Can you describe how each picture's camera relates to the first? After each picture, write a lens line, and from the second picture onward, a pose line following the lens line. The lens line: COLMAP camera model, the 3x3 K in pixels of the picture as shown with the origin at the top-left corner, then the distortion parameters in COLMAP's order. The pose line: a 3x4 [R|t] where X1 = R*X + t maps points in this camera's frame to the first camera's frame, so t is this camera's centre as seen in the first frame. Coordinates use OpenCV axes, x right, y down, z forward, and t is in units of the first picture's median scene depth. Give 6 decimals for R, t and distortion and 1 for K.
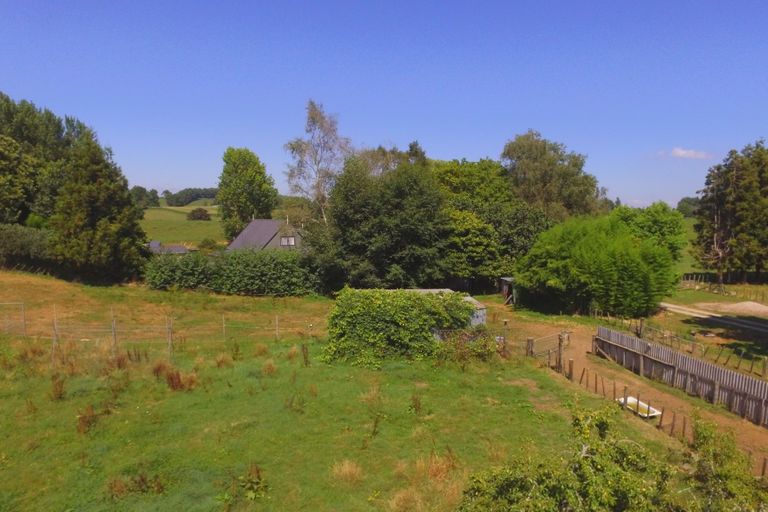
lens RADIAL K [[521.4, 0, 394.9], [0, 521.4, 264.0], [0, 0, 1]] dist [-0.116052, 0.095894]
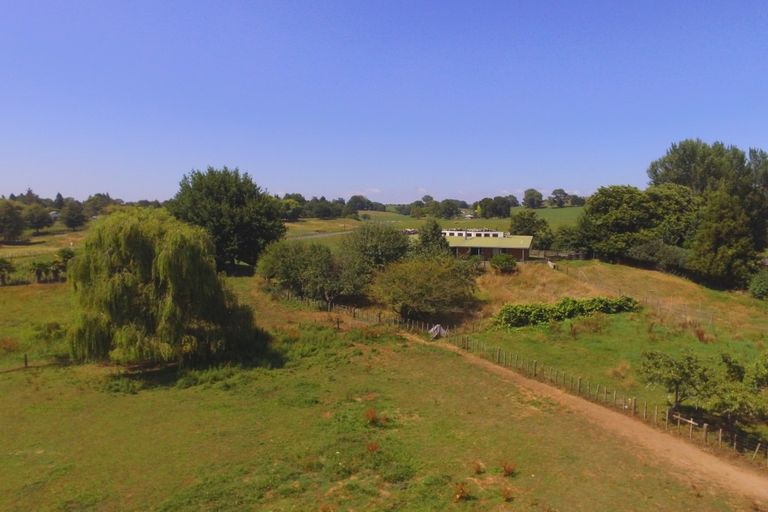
lens RADIAL K [[521.4, 0, 398.5], [0, 521.4, 270.3], [0, 0, 1]] dist [-0.116052, 0.095894]
pose [[0.342381, 0.095873, -0.934657, 0.478887], [-0.096071, 0.993139, 0.066679, -0.022961], [0.934637, 0.066964, 0.349243, -0.402235]]
